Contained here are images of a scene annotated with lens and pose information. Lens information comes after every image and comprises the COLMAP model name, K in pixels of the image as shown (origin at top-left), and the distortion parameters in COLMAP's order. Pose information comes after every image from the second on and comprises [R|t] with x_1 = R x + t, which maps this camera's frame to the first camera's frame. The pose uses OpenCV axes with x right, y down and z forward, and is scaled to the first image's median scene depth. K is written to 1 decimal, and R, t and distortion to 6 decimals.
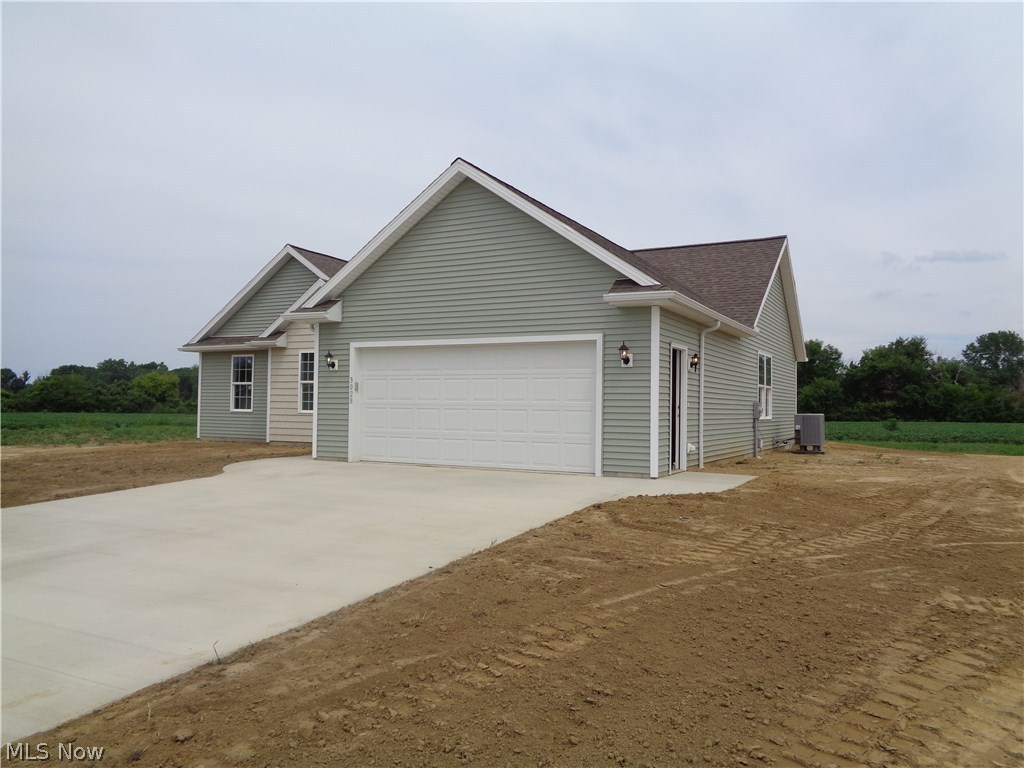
lens RADIAL K [[766.8, 0, 512.0], [0, 766.8, 384.0], [0, 0, 1]] dist [0.014182, 0.002614]
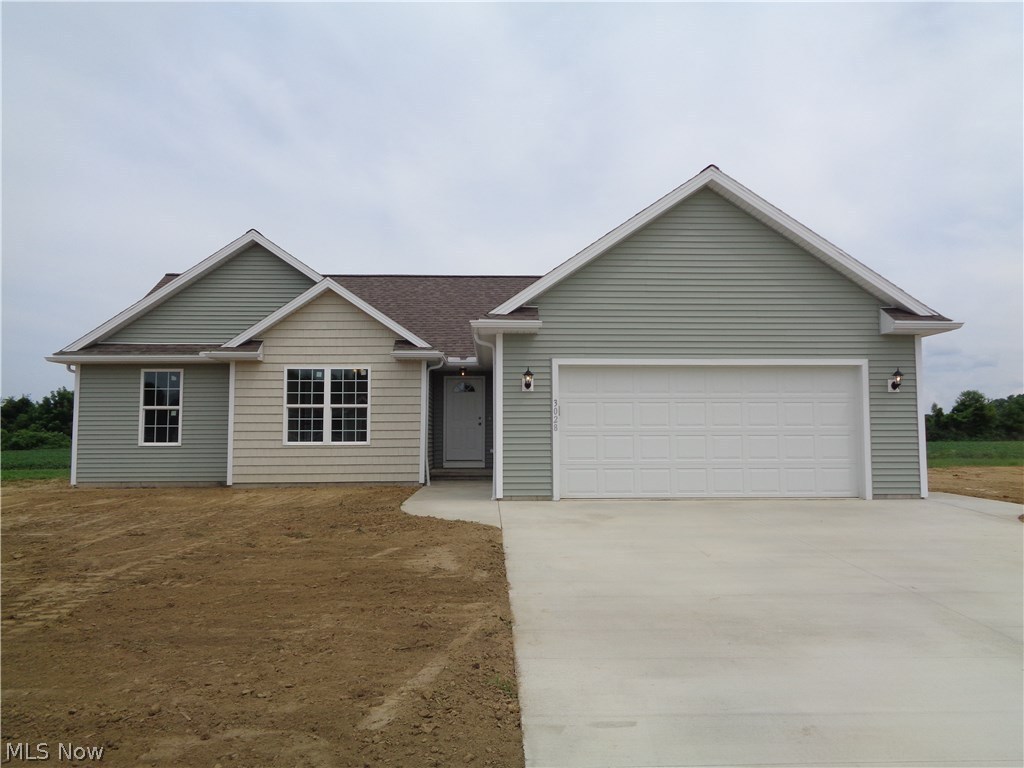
lens RADIAL K [[766.8, 0, 512.0], [0, 766.8, 384.0], [0, 0, 1]] dist [0.014182, 0.002614]
pose [[0.866812, 0.018615, 0.498288, -0.466332], [-0.001089, 0.999371, -0.035441, 0.002524], [-0.498634, 0.030178, 0.866287, 0.203172]]
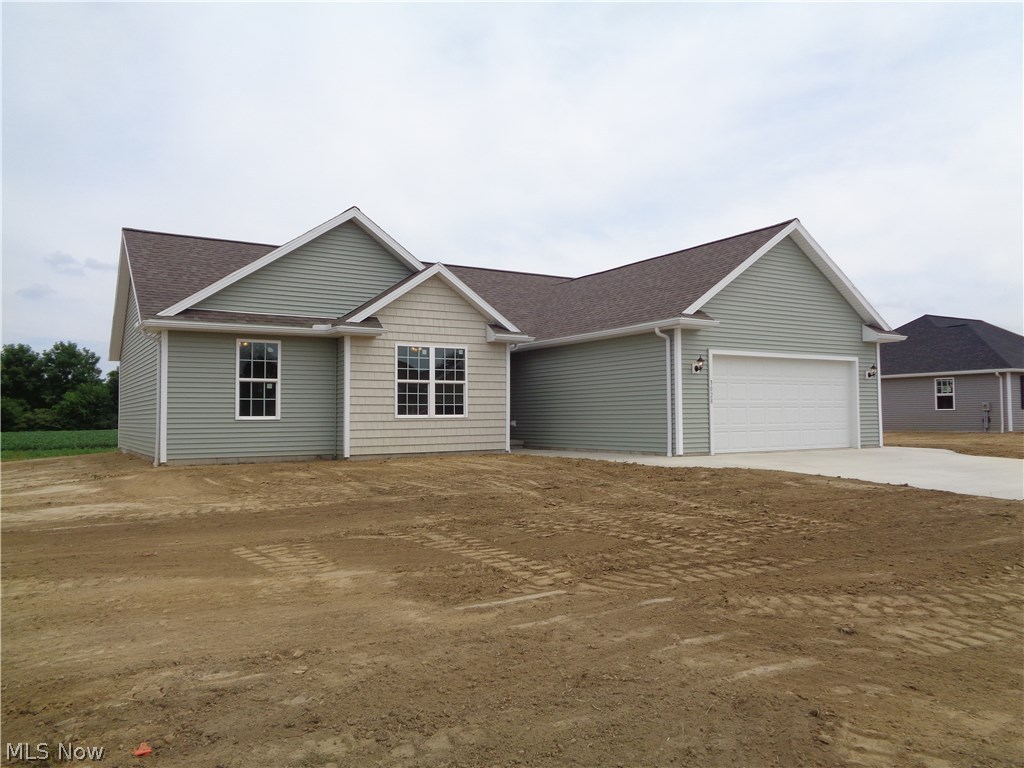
lens RADIAL K [[766.8, 0, 512.0], [0, 766.8, 384.0], [0, 0, 1]] dist [0.014182, 0.002614]
pose [[0.504658, 0.019785, 0.863093, -0.923986], [-0.011581, 0.999803, -0.016147, 0.012616], [-0.863242, -0.001847, 0.504787, 0.475091]]
